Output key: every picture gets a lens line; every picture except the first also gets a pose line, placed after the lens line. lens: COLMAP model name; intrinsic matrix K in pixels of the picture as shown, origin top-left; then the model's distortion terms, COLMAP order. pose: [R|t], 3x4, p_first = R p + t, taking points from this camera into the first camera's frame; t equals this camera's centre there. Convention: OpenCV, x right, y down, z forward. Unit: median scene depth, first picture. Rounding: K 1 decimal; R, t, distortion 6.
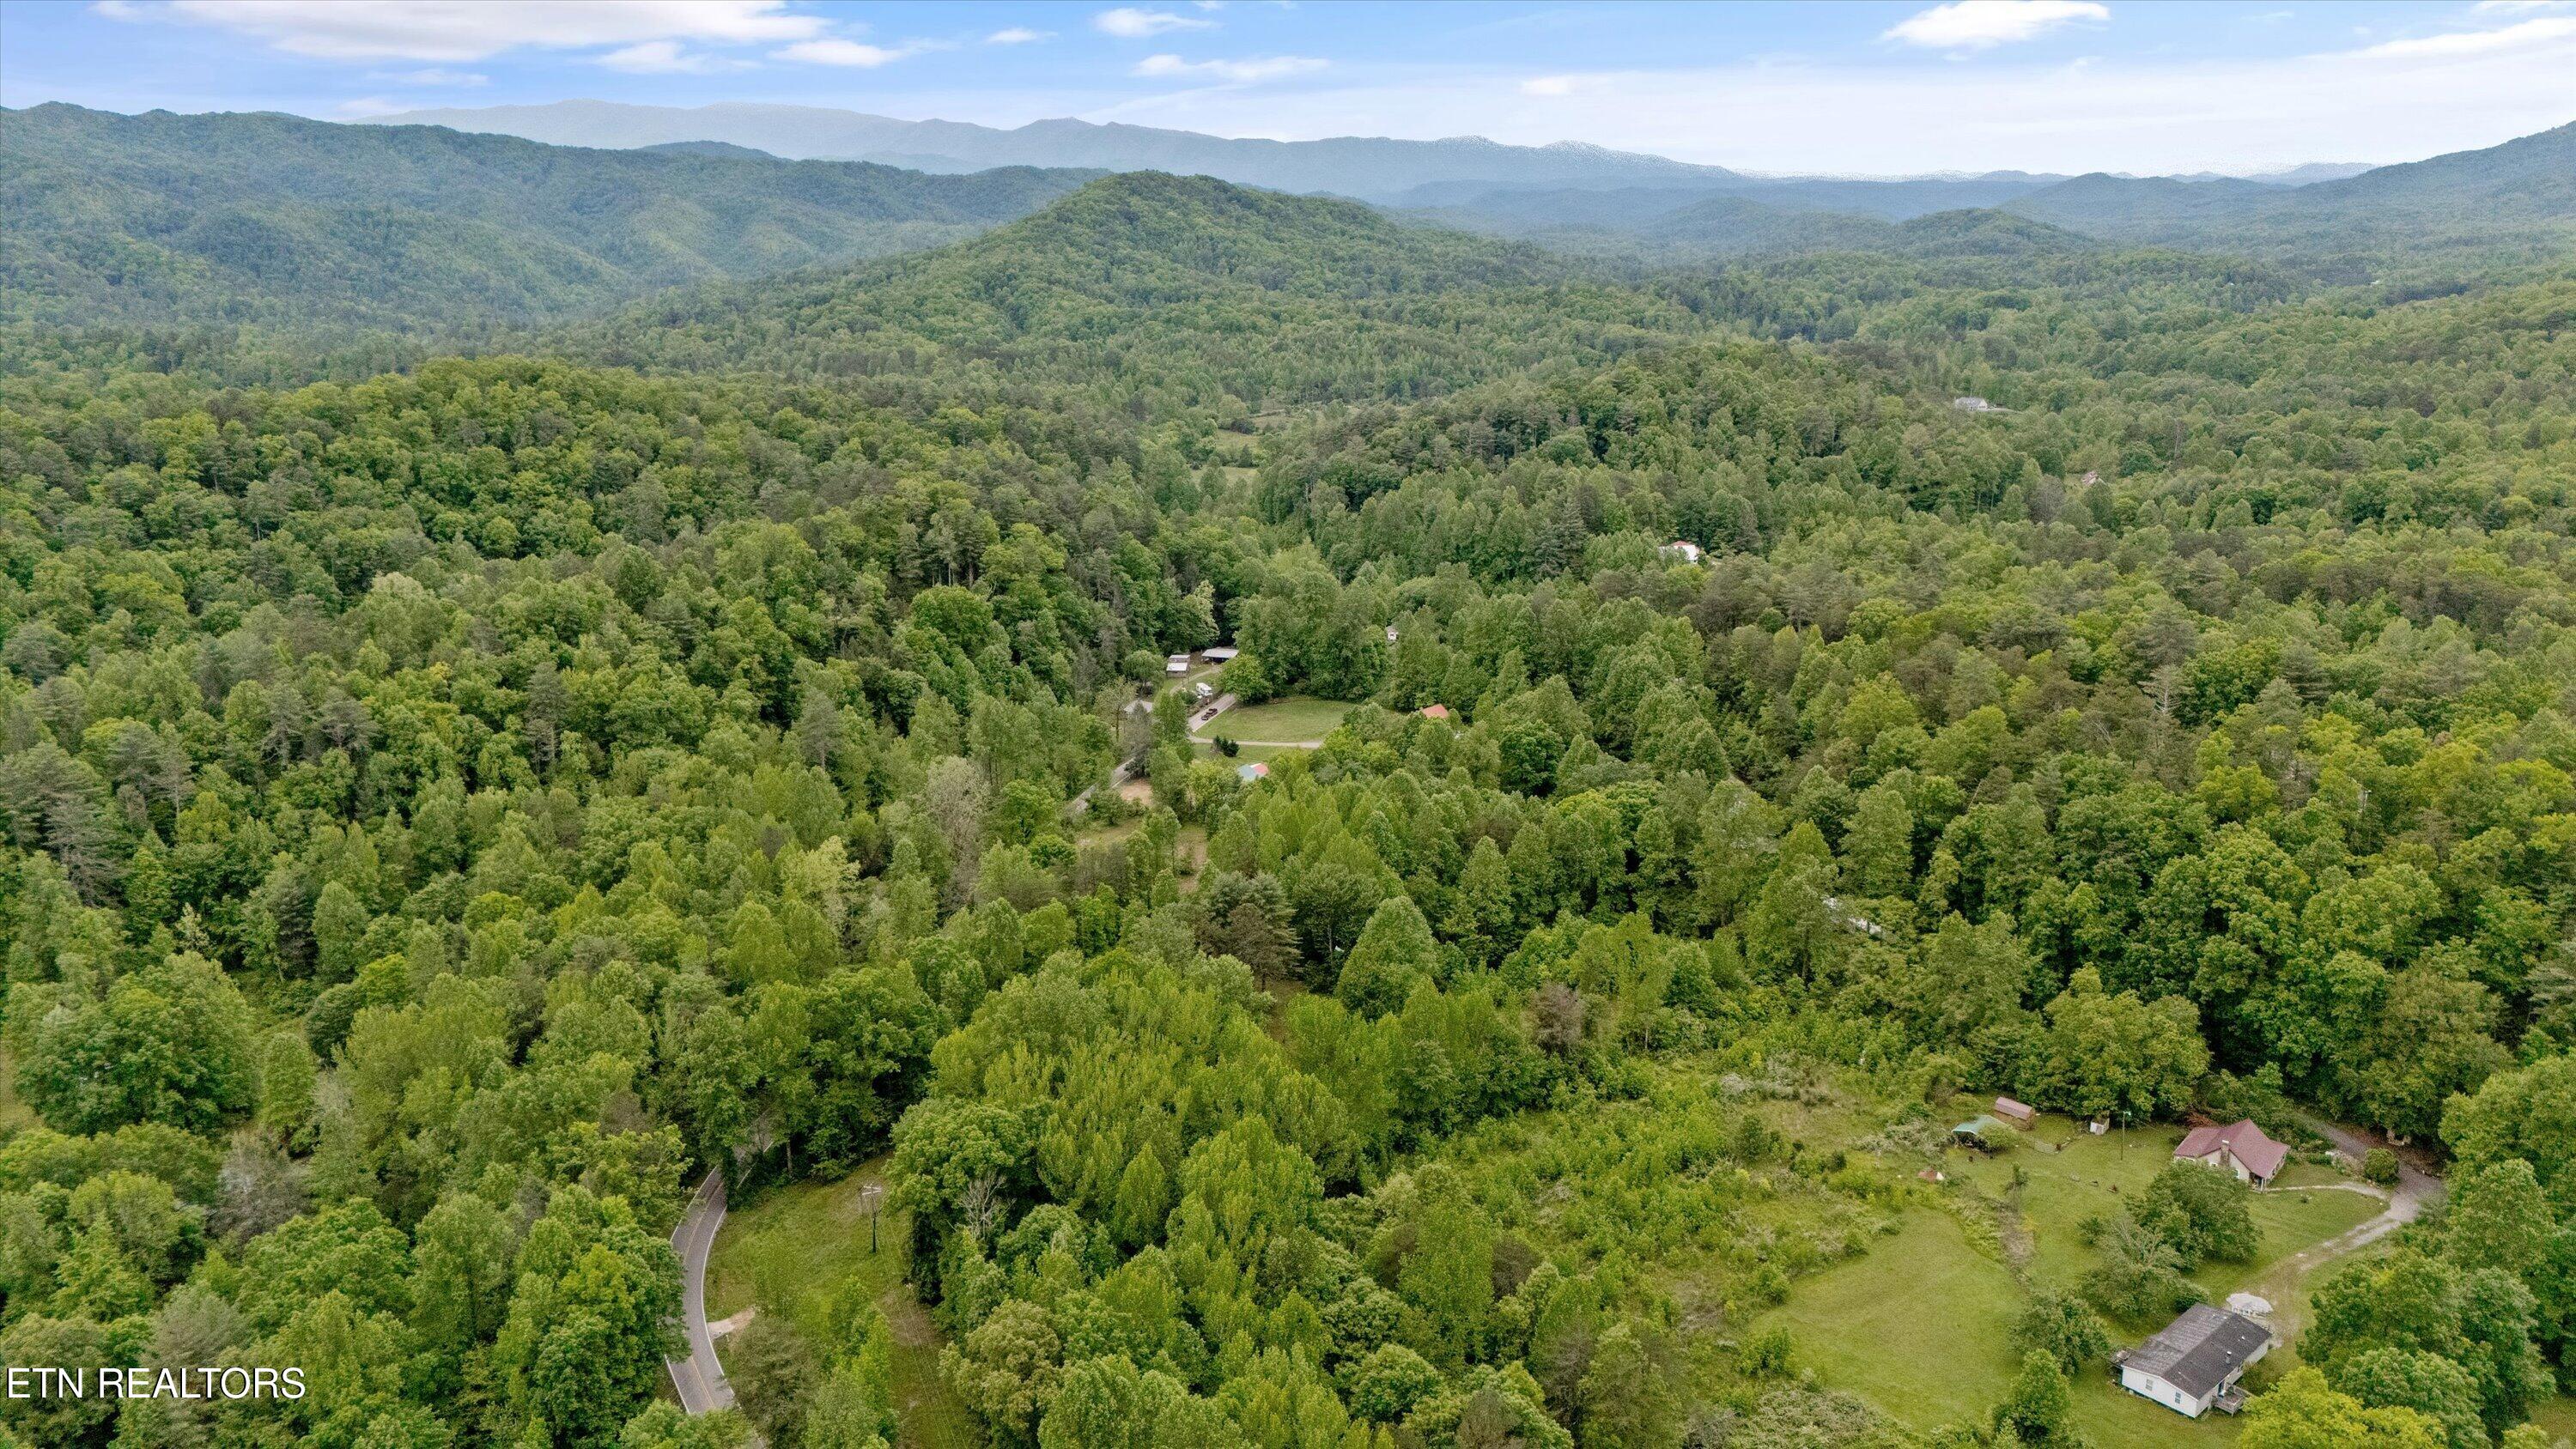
lens RADIAL K [[1876.1, 0, 1324.6], [0, 1876.1, 726.1], [0, 0, 1]] dist [0.080074, -0.073494]
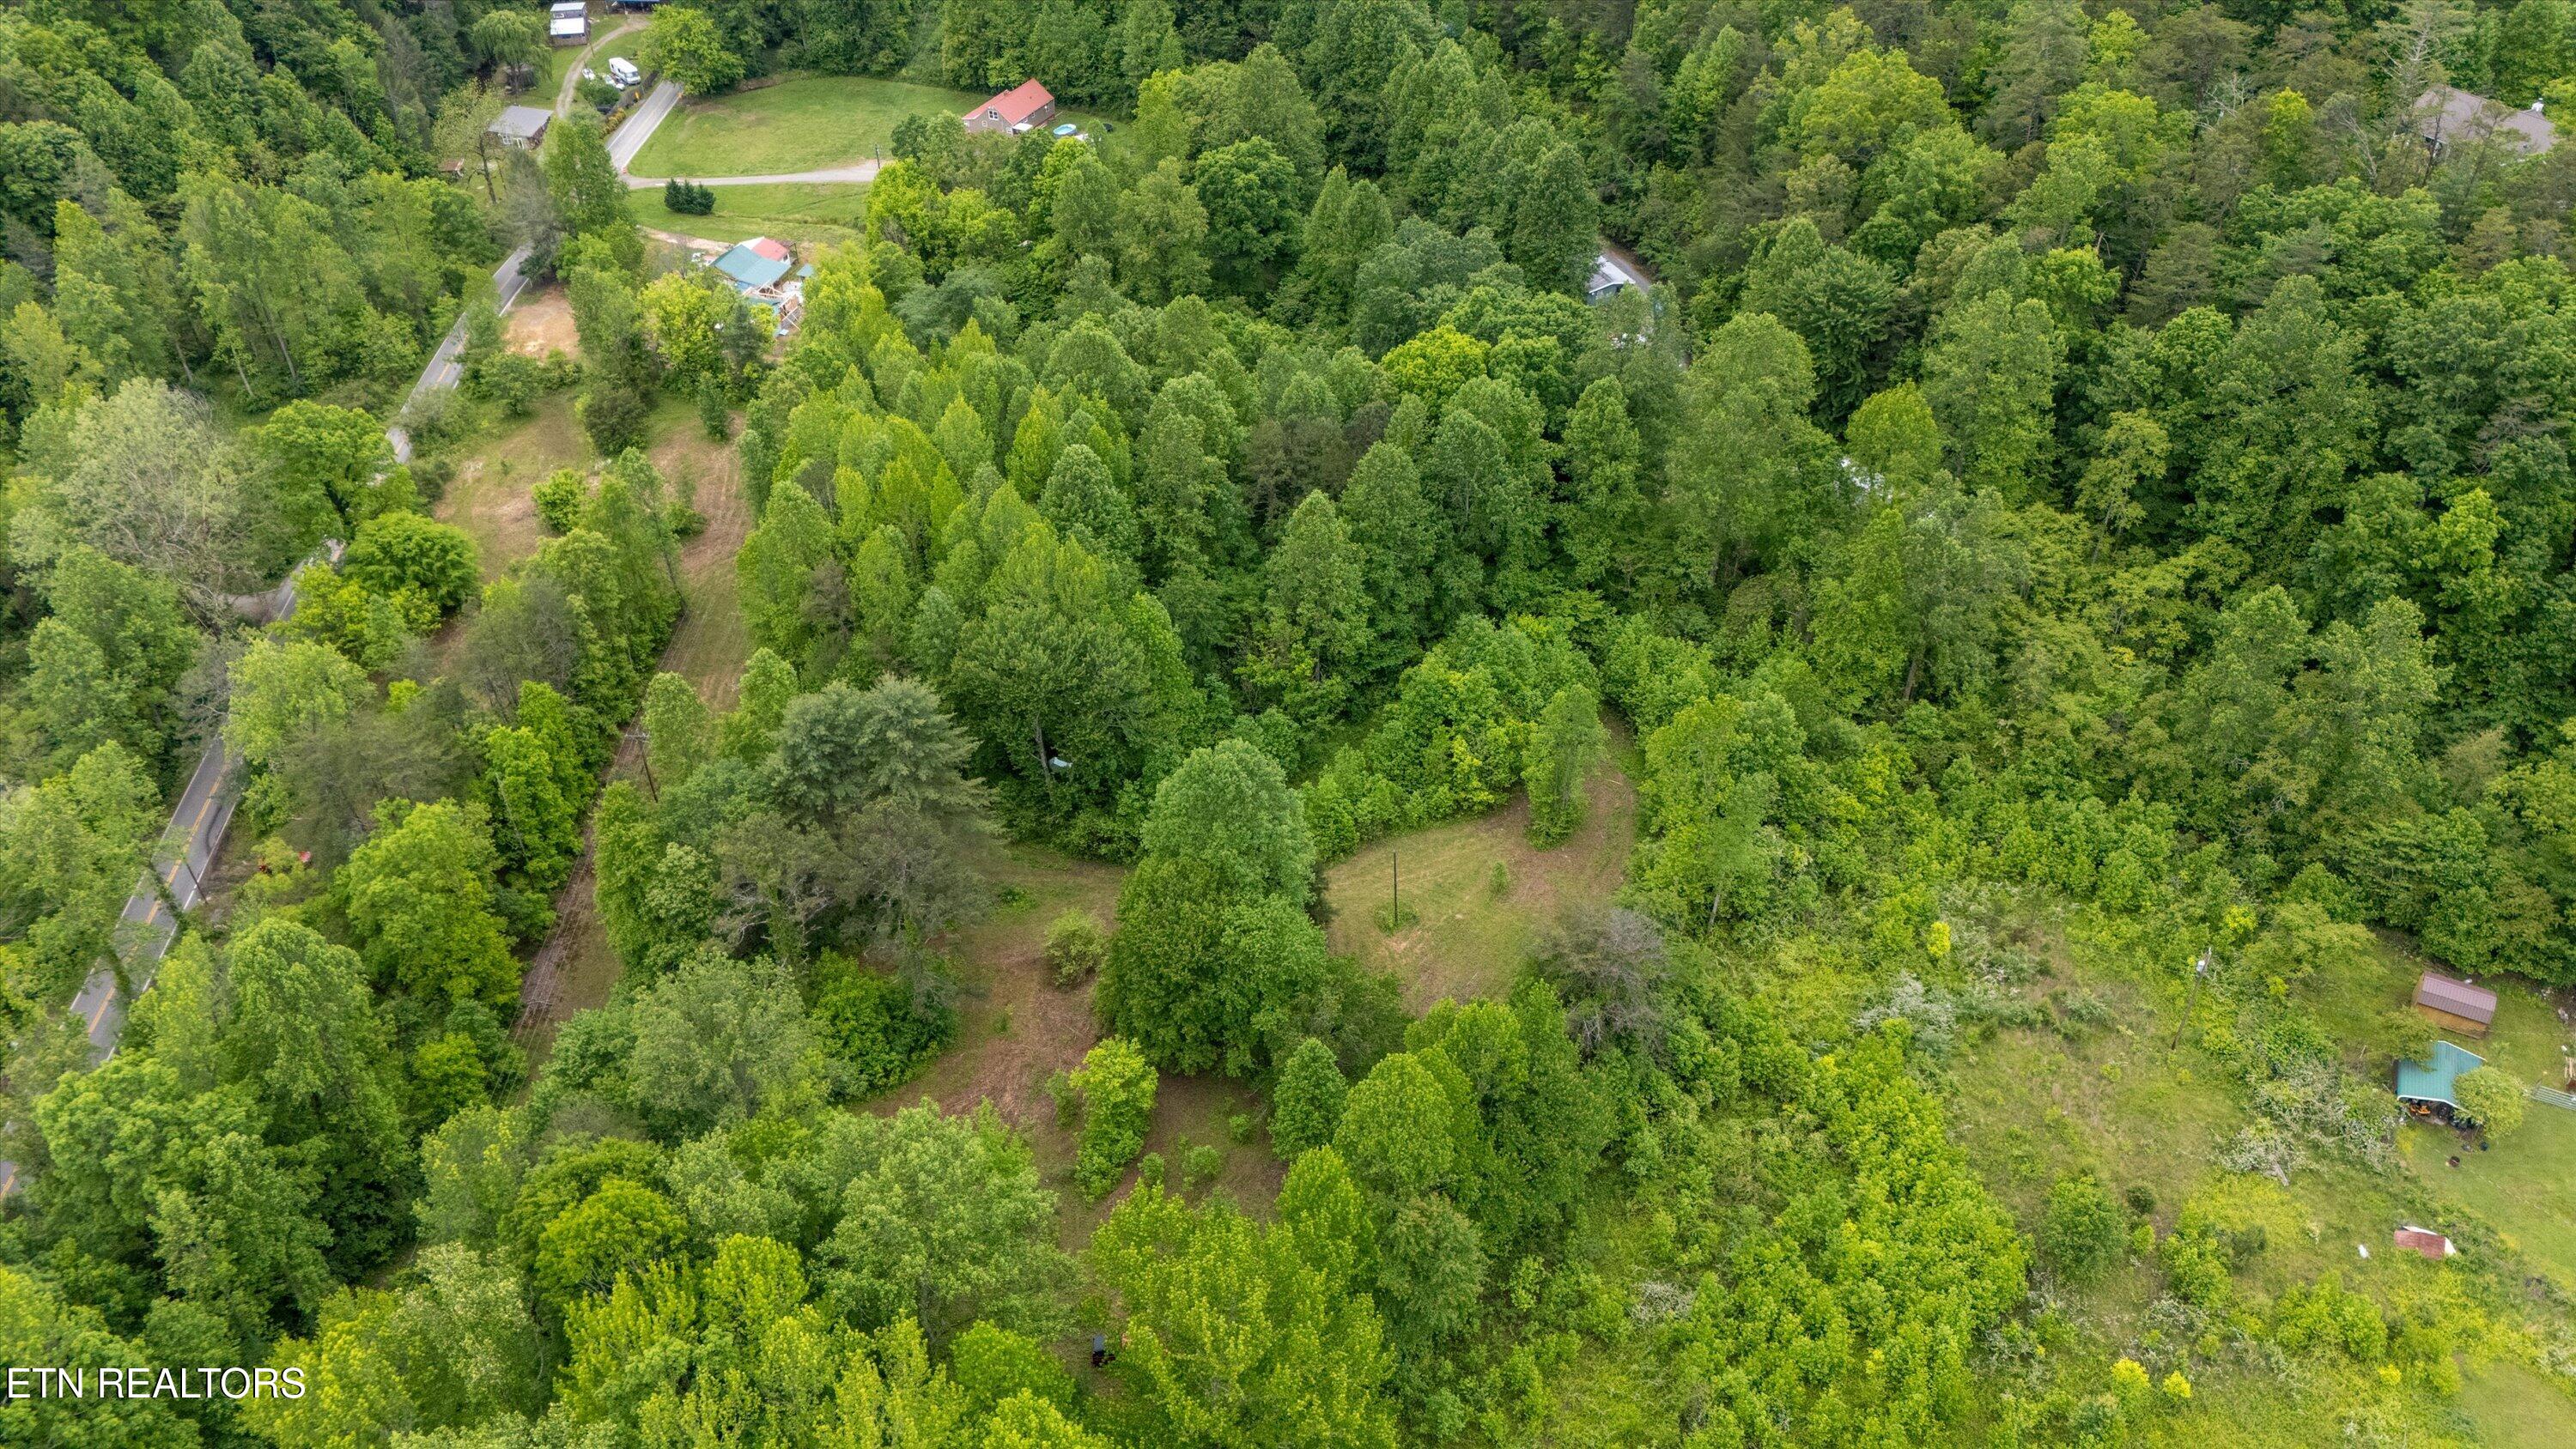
lens RADIAL K [[1876.1, 0, 1324.6], [0, 1876.1, 726.1], [0, 0, 1]] dist [0.080074, -0.073494]
pose [[0.959647, -0.174287, 0.220684, -0.024007], [0.077396, 0.918163, 0.388569, -0.057226], [-0.270346, -0.355809, 0.894602, 0.376562]]
